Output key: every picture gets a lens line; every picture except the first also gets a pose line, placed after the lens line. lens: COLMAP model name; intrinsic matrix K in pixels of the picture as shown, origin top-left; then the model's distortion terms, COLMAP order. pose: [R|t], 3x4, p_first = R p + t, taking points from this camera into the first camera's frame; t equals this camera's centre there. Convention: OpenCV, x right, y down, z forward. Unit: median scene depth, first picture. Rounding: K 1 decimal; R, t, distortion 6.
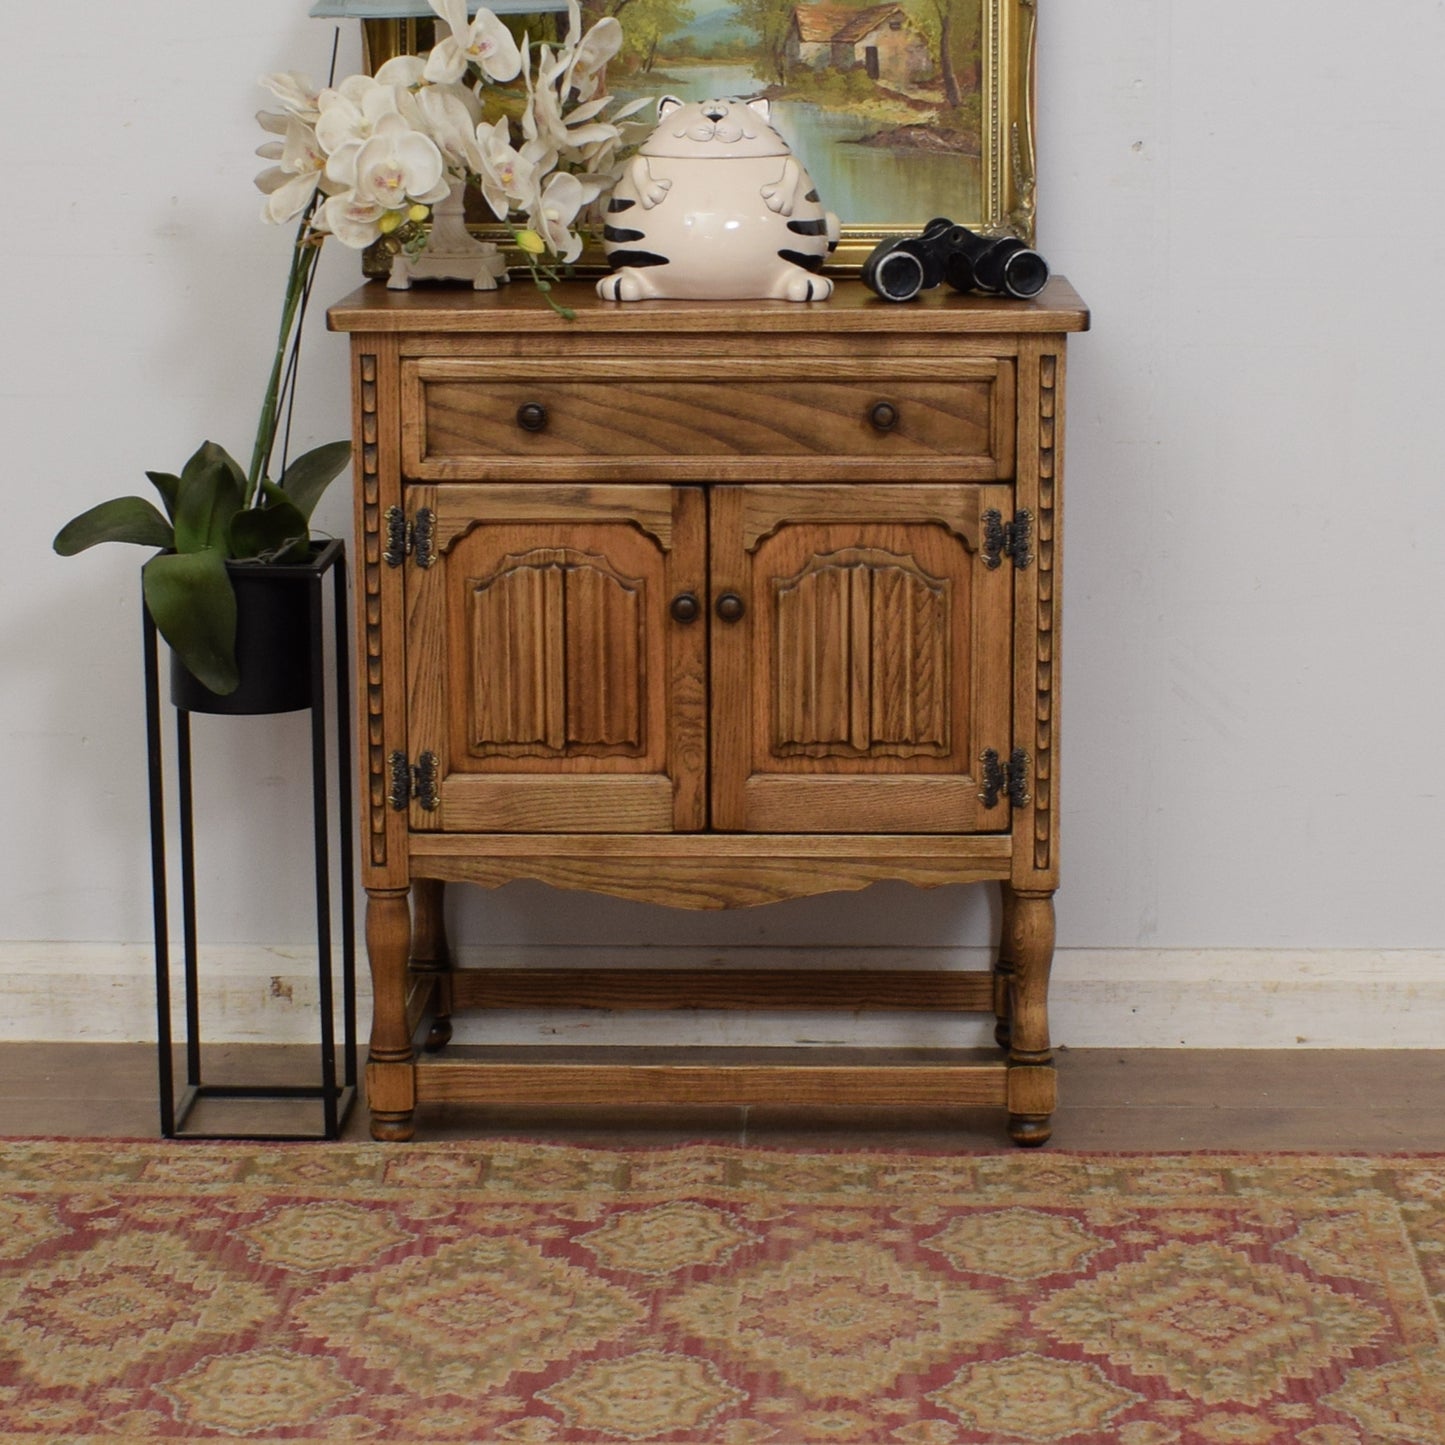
lens RADIAL K [[3598.5, 0, 722.5], [0, 3598.5, 722.5], [0, 0, 1]] dist [-0.036993, -0.644128]
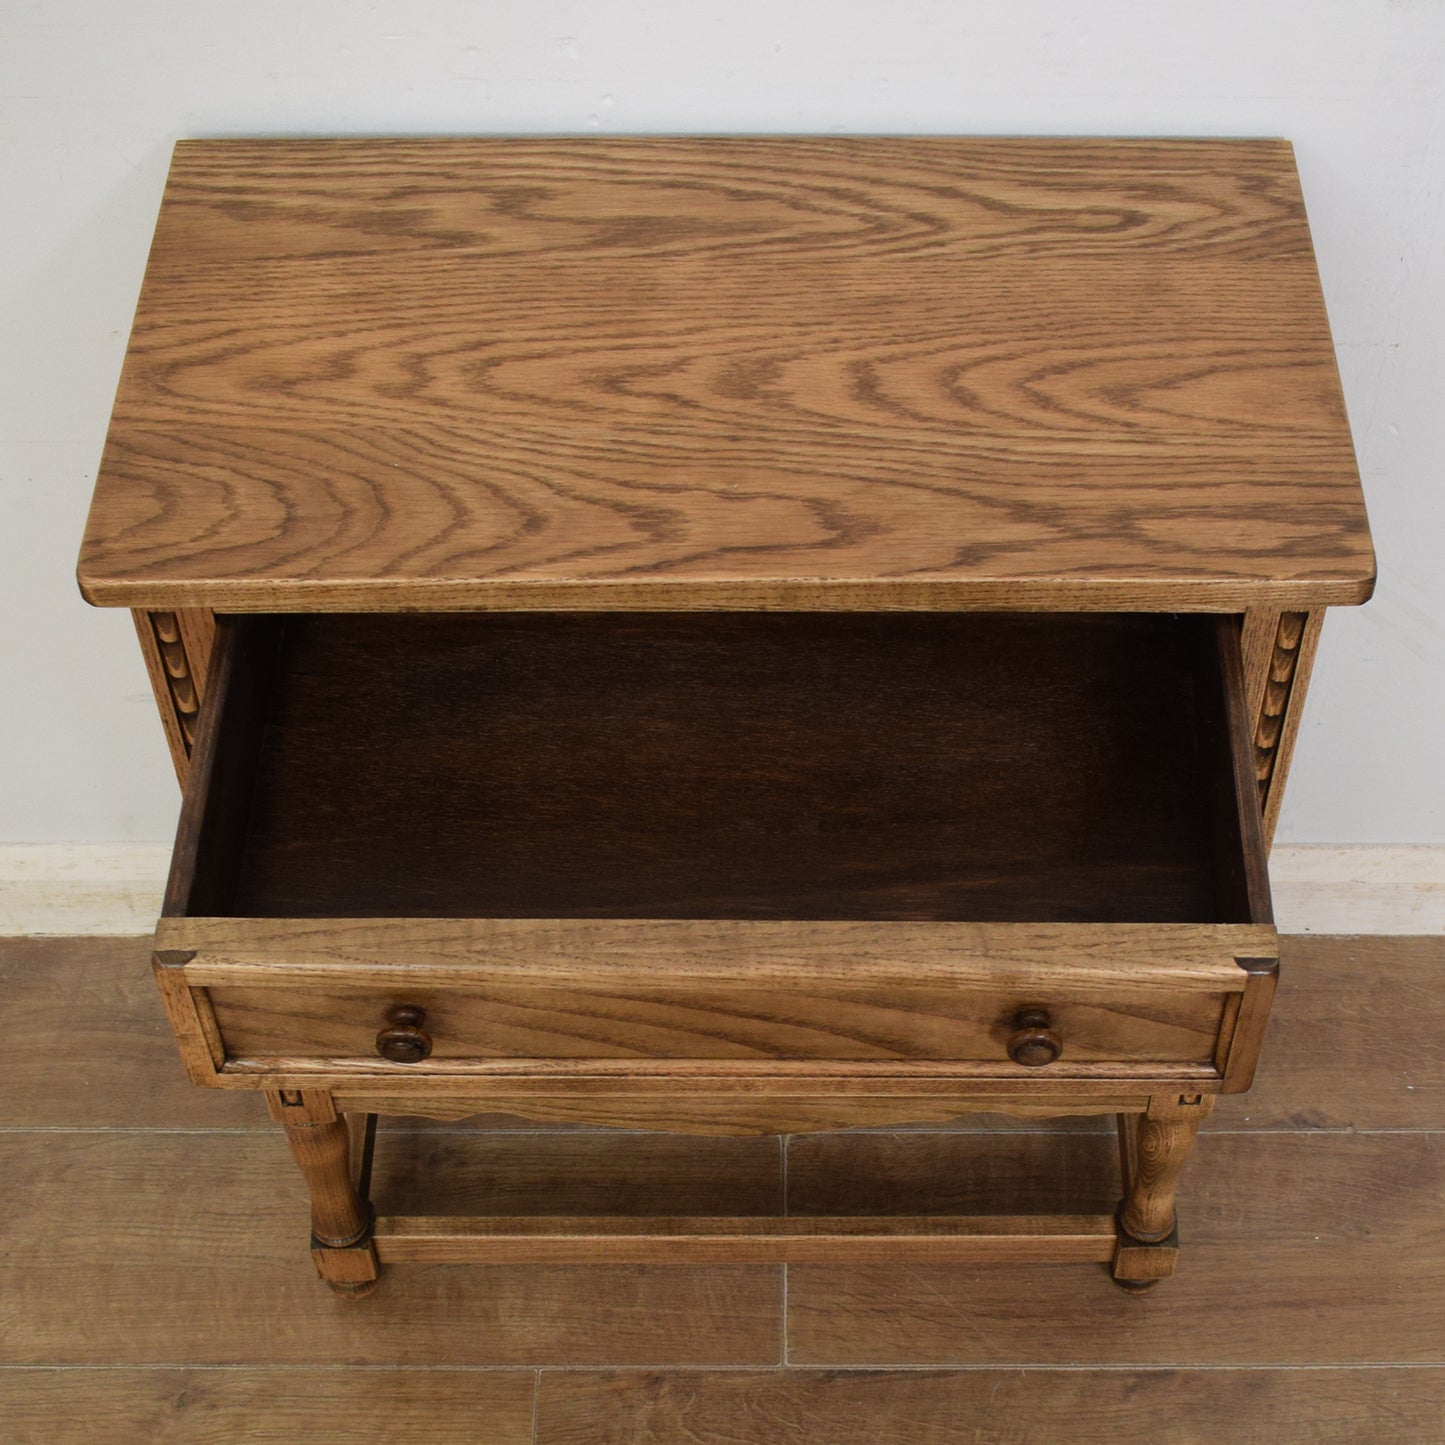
lens RADIAL K [[2605.6, 0, 824.4], [0, 2605.6, 1014.2], [0, 0, 1]] dist [-0.075562, -0.110242]
pose [[0.998999, -0.025821, 0.036533, -0.005872], [-0.005546, 0.738841, 0.673857, -0.338335], [-0.044391, -0.673385, 0.737958, 0.625058]]
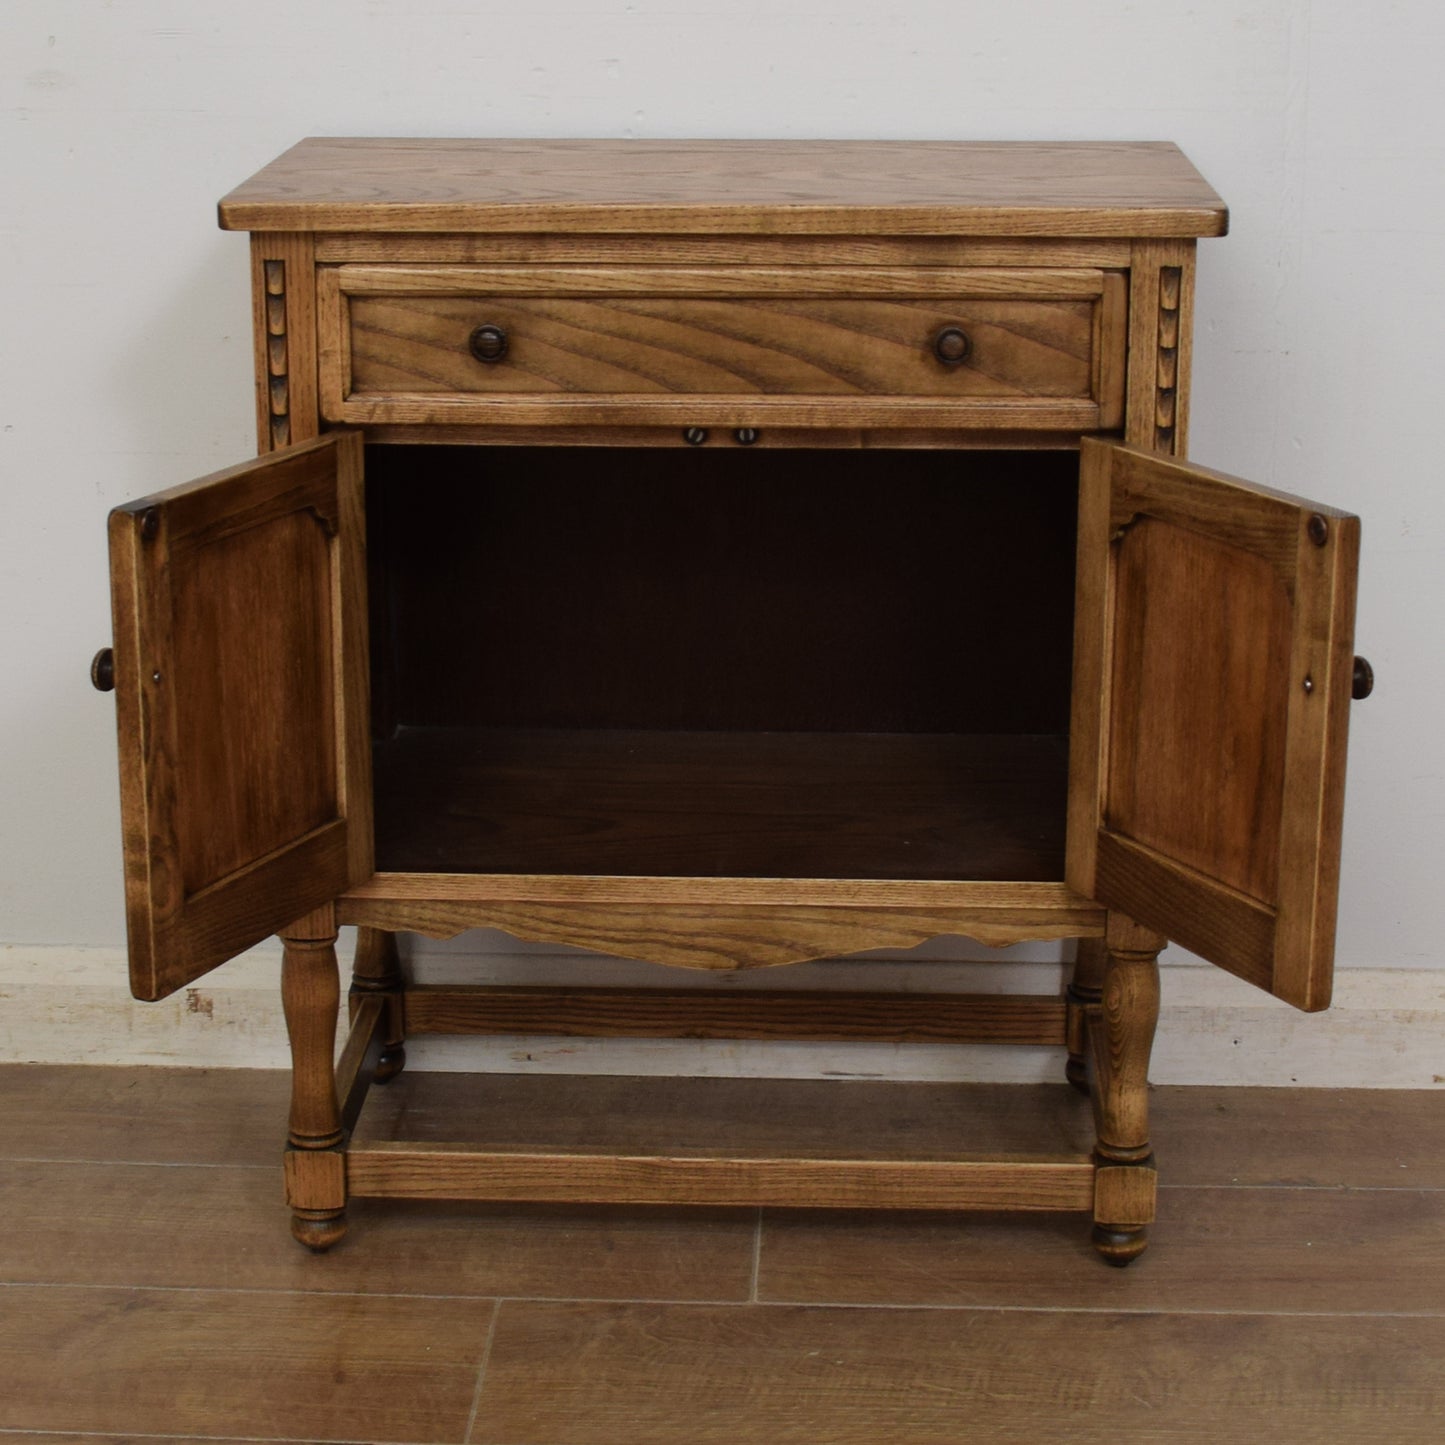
lens RADIAL K [[3199.6, 0, 672.2], [0, 3199.6, 694.6], [0, 0, 1]] dist [-0.070510, -0.139110]
pose [[0.999785, 0.007307, -0.019384, -0.000570], [-0.005653, 0.996446, 0.084046, -0.067023], [0.019930, -0.083918, 0.996273, 0.316864]]
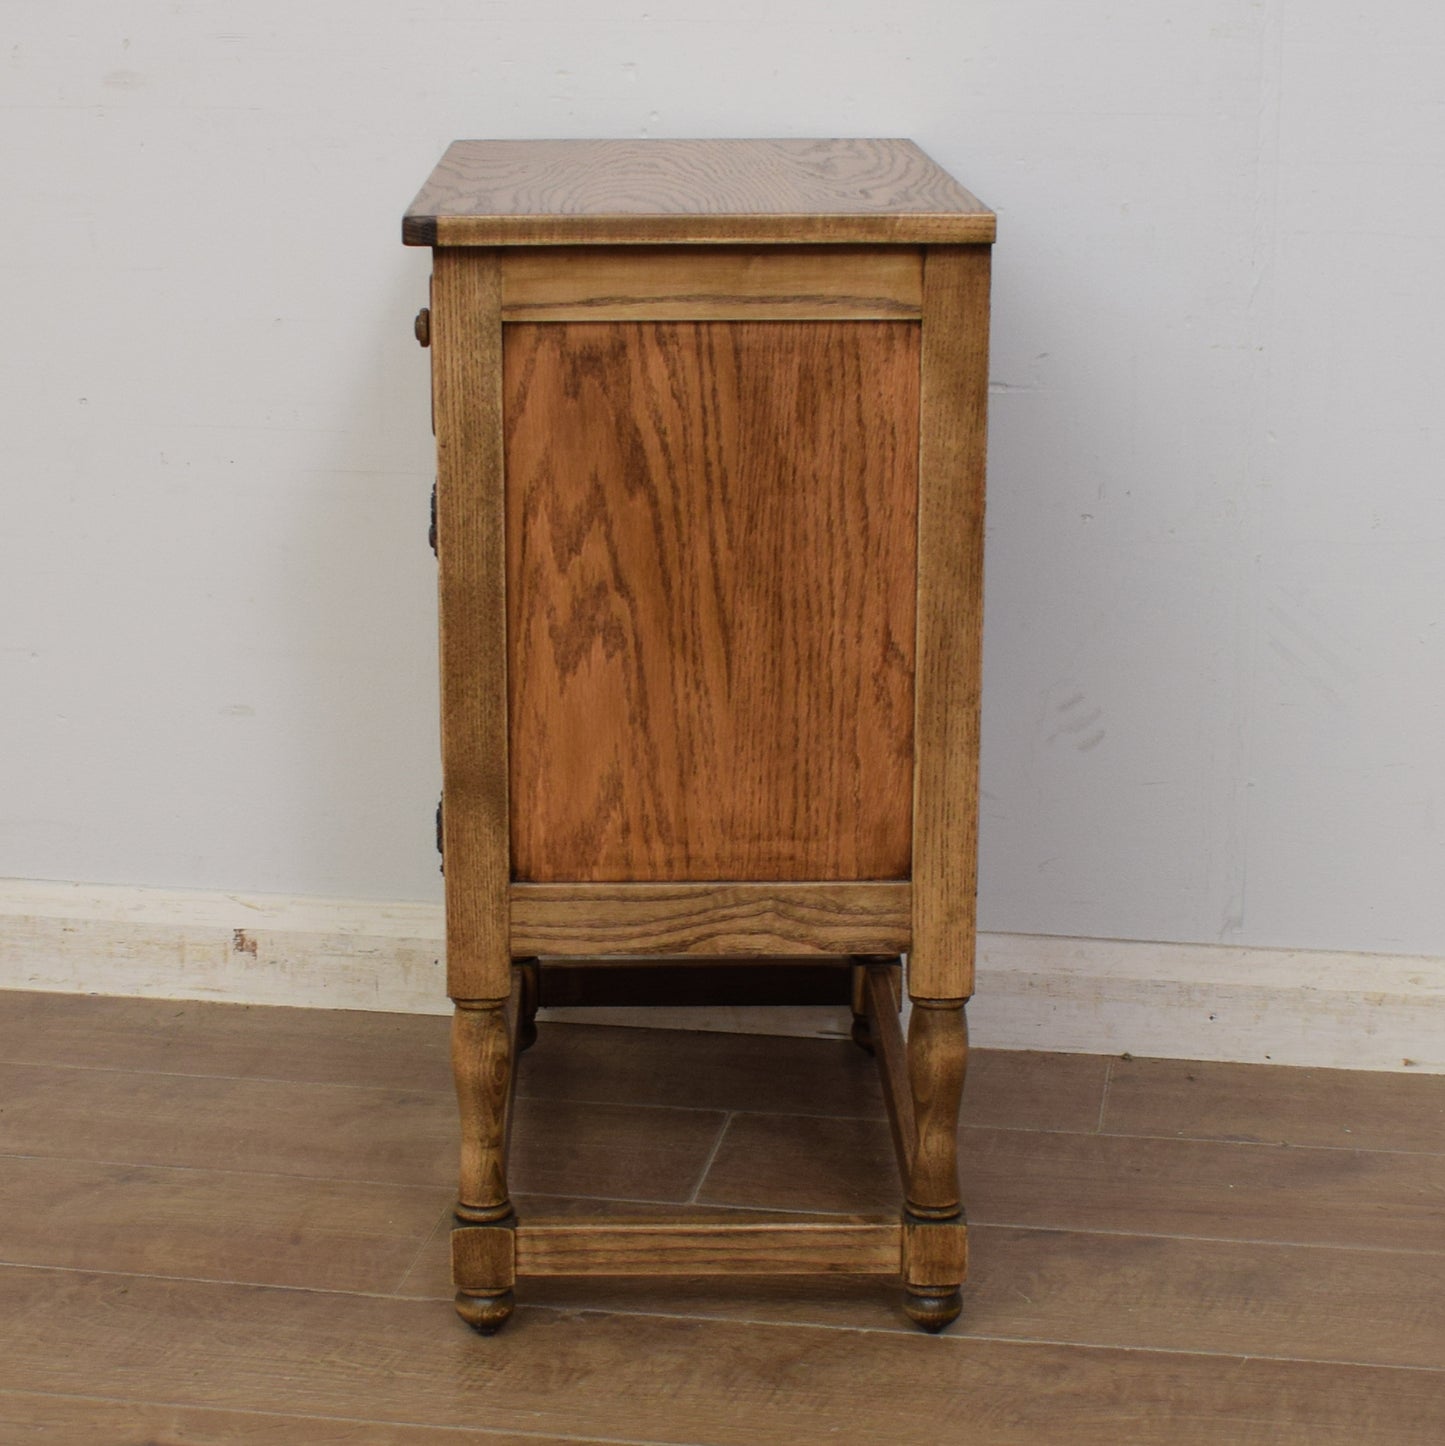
lens RADIAL K [[3375.4, 0, 619.6], [0, 3375.4, 856.0], [0, 0, 1]] dist [-0.071874, -0.107352]
pose [[0.988194, 0.044822, -0.146507, 0.103020], [-0.033360, 0.996254, 0.079779, -0.019492], [0.149534, -0.073949, 0.985987, 0.219265]]
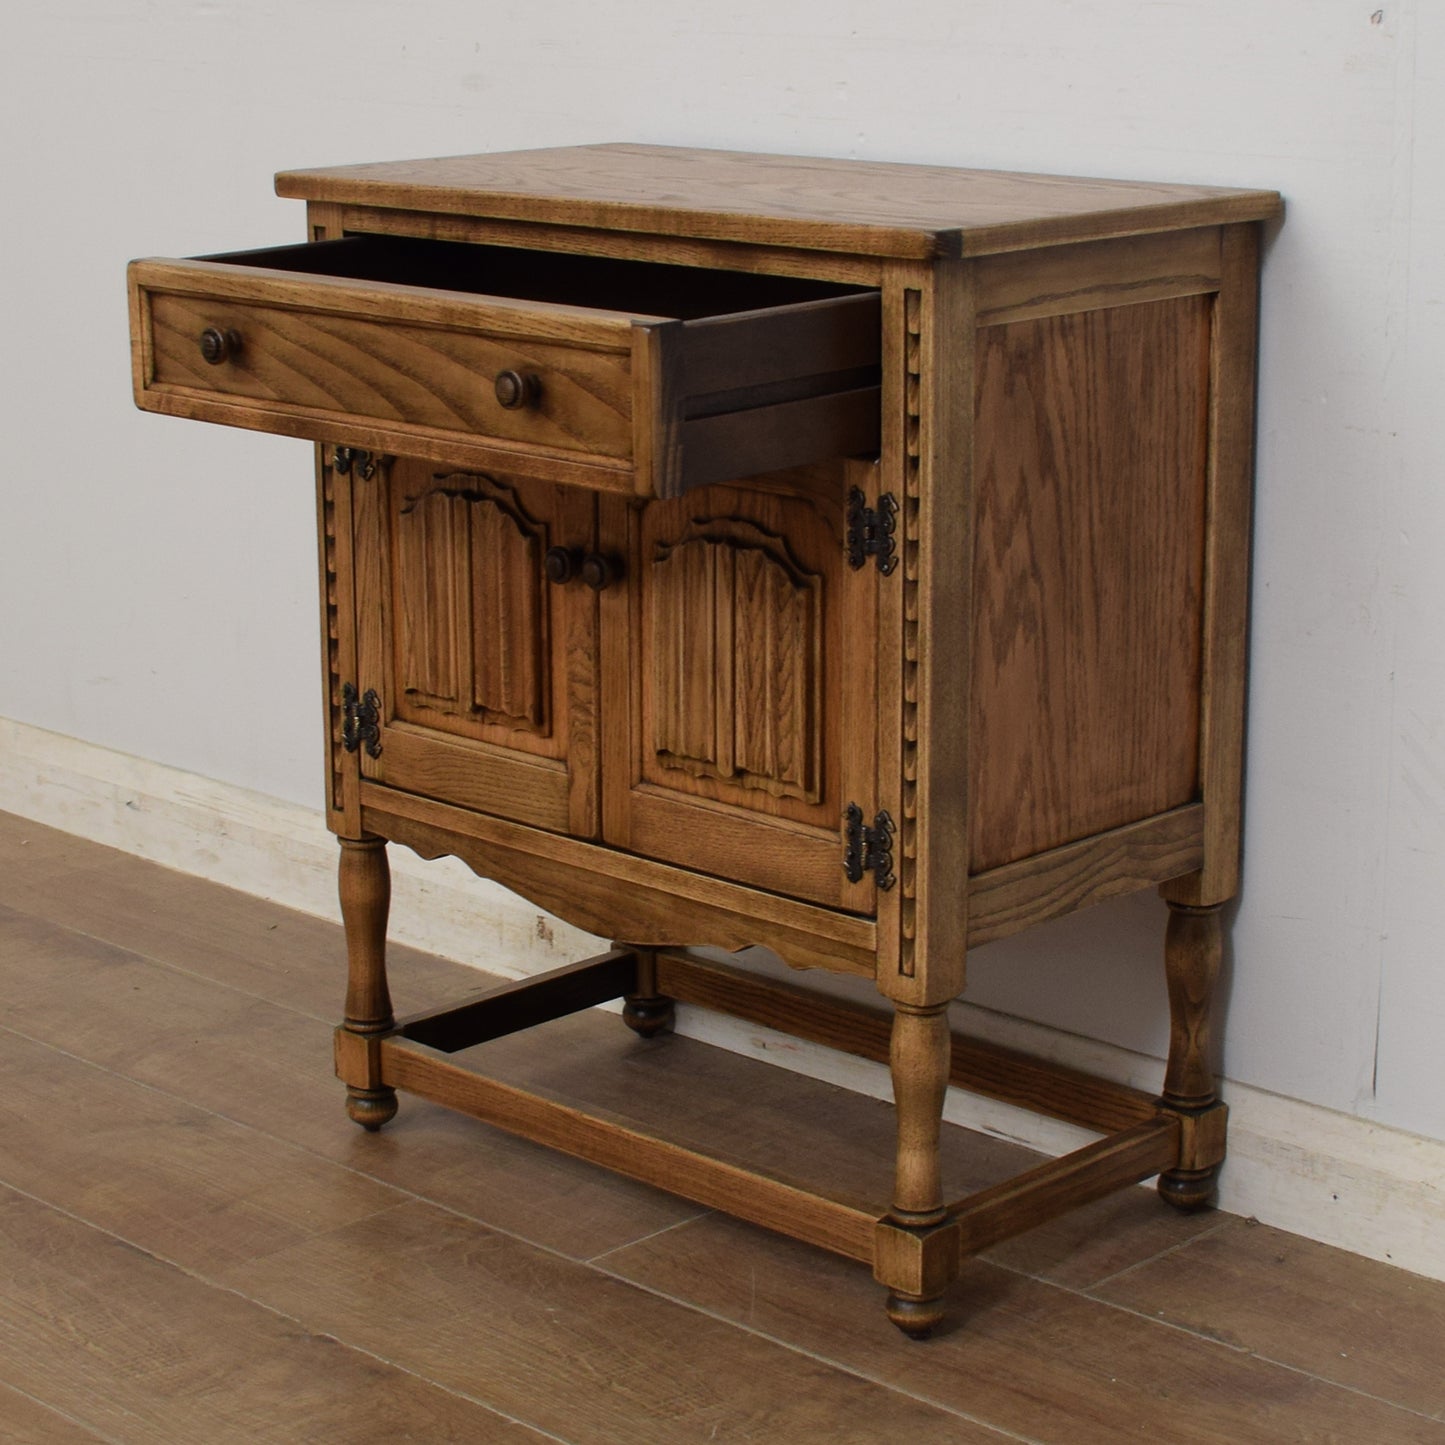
lens RADIAL K [[3315.0, 0, 722.5], [0, 3315.0, 722.5], [0, 0, 1]] dist [-0.067374, -0.161474]
pose [[0.741101, 0.165908, -0.650572, 0.505690], [-0.133487, 0.986053, 0.099400, -0.075549], [0.657990, 0.013178, 0.752912, 0.458584]]
